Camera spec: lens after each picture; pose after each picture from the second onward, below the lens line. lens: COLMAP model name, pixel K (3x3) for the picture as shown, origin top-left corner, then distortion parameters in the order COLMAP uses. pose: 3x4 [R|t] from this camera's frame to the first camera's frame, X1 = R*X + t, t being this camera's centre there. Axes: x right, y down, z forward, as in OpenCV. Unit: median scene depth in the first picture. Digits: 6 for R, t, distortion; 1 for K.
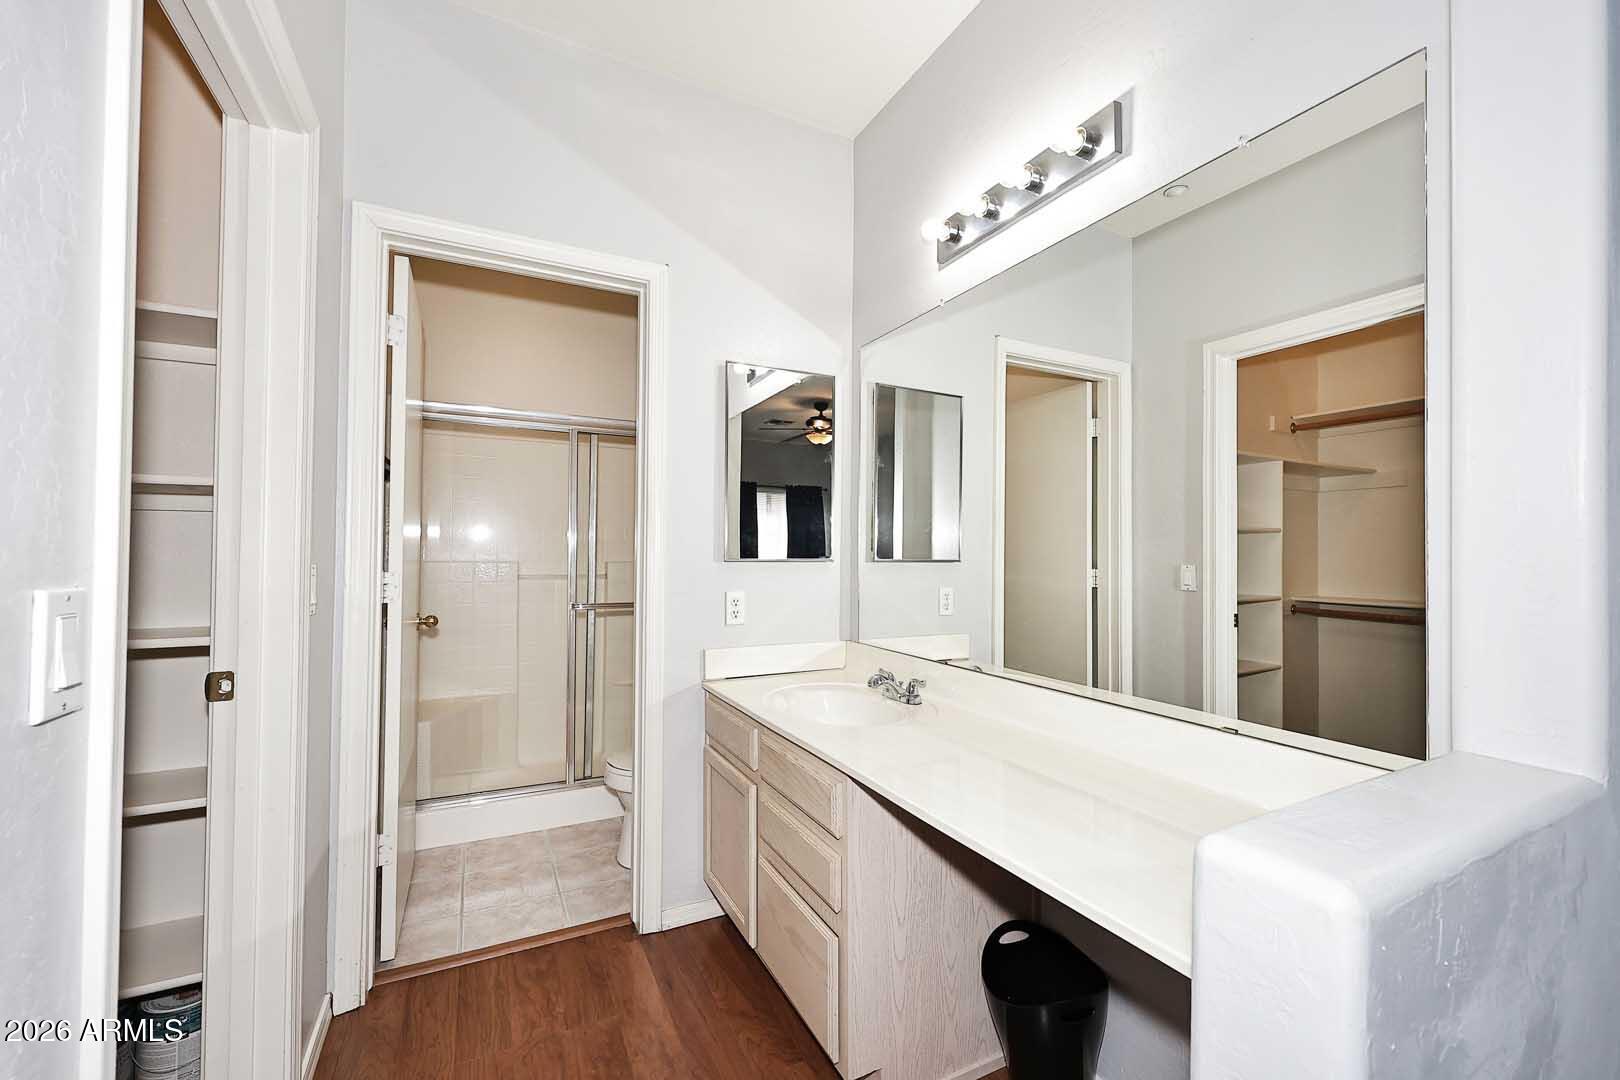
lens RADIAL K [[661.1, 0, 800.9], [0, 661.1, 543.6], [0, 0, 1]] dist [0.026116, -0.000127]
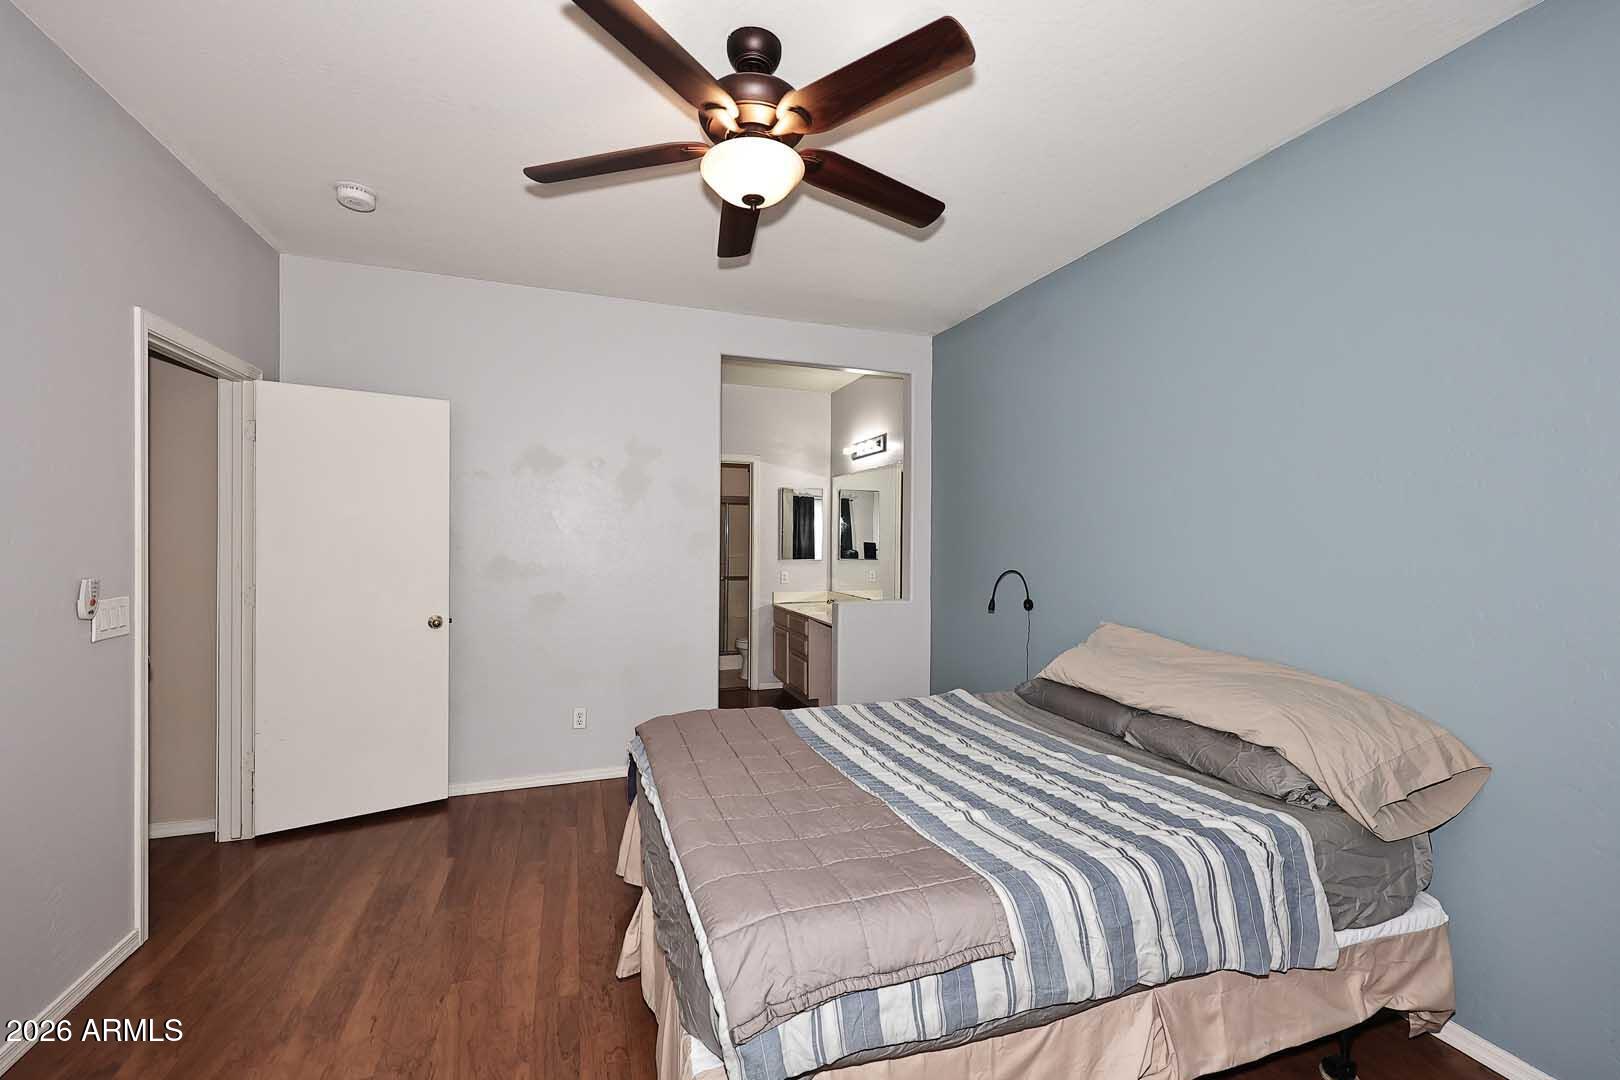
lens RADIAL K [[651.4, 0, 816.9], [0, 651.4, 539.2], [0, 0, 1]] dist [0.000120, 0.000217]
pose [[0.992712, -0.000721, -0.120505, 0.390903], [0.002496, 0.999891, 0.014573, -0.112938], [0.120481, -0.014768, 0.992606, -1.836786]]
